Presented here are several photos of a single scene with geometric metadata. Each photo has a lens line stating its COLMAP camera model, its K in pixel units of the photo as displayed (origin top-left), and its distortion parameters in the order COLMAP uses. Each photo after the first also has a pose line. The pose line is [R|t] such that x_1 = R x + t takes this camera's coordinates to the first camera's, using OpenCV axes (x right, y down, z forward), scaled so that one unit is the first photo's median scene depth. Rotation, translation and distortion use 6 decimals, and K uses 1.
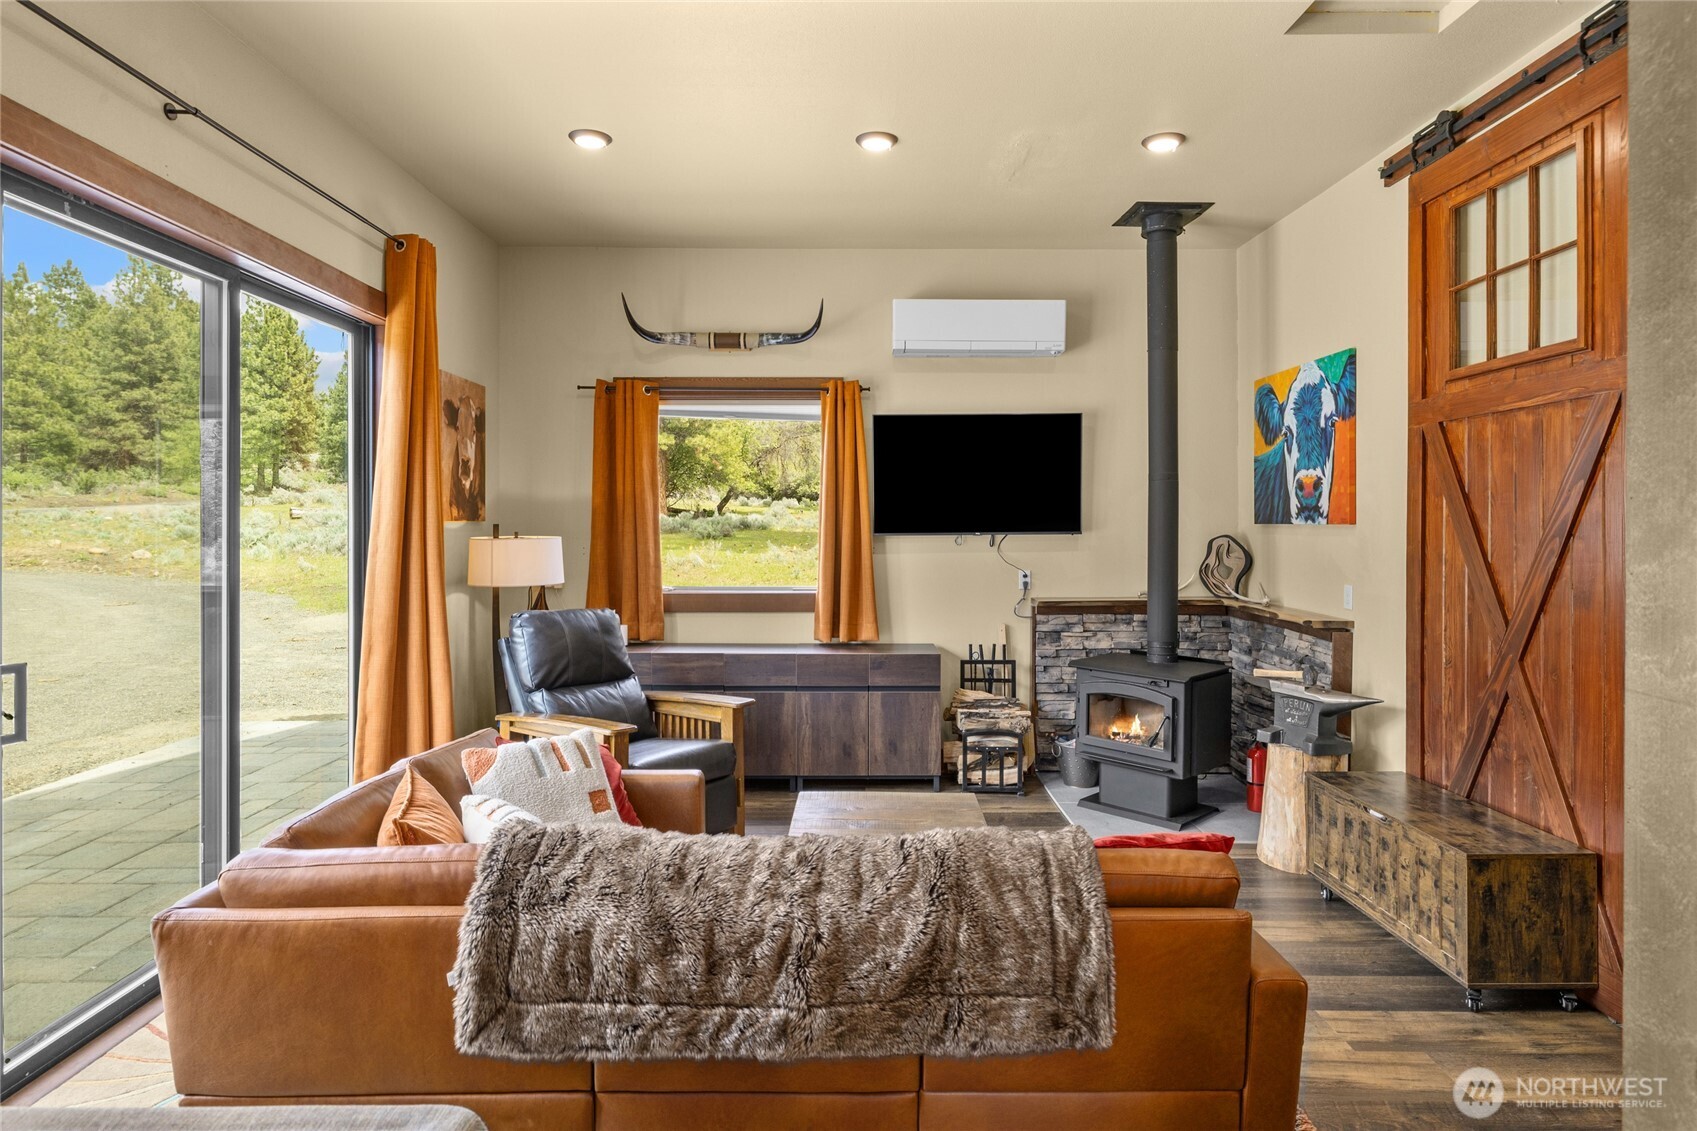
lens RADIAL K [[976.0, 0, 852.7], [0, 976.0, 528.9], [0, 0, 1]] dist [-0.001308, -0.000024]
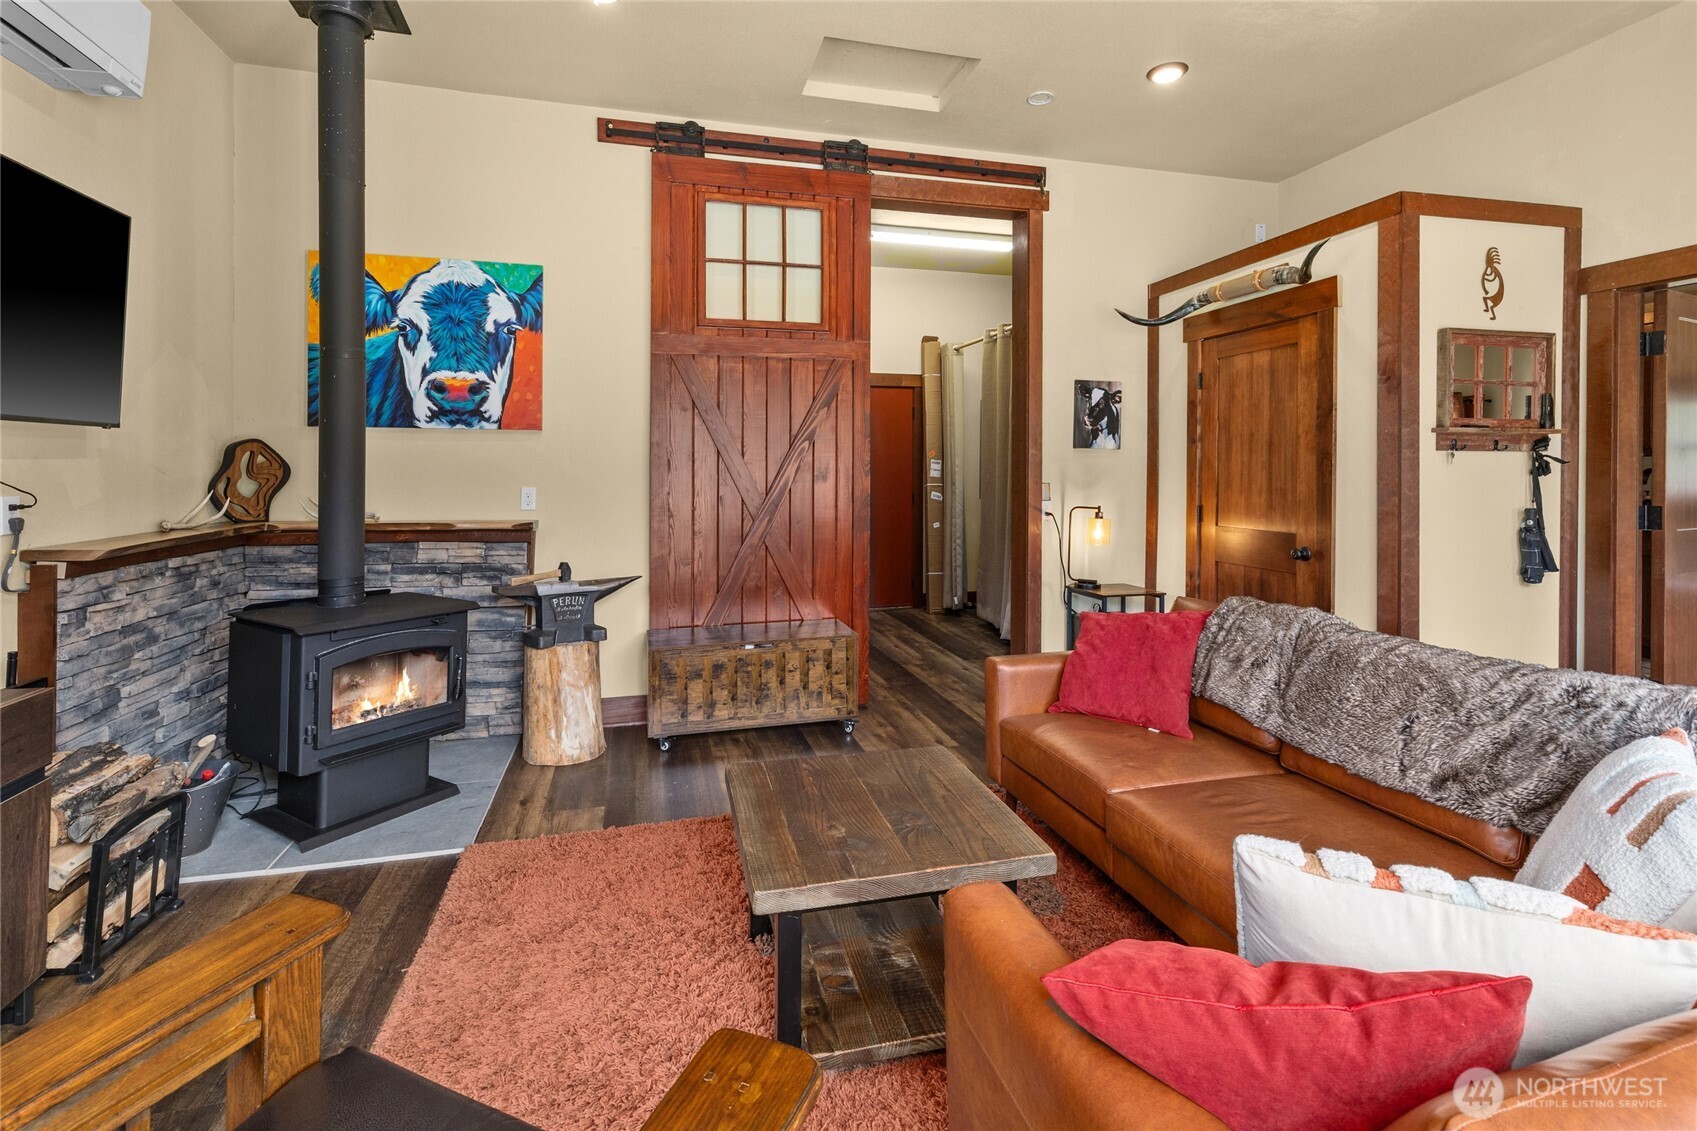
lens RADIAL K [[758.3, 0, 848.9], [0, 758.3, 472.6], [0, 0, 1]] dist [0.001477, 0.000048]
pose [[-0.243514, -0.006357, 0.969877, -0.322655], [0.005230, 0.999955, 0.007867, 0.031854], [-0.969883, 0.006988, -0.243470, 0.738204]]
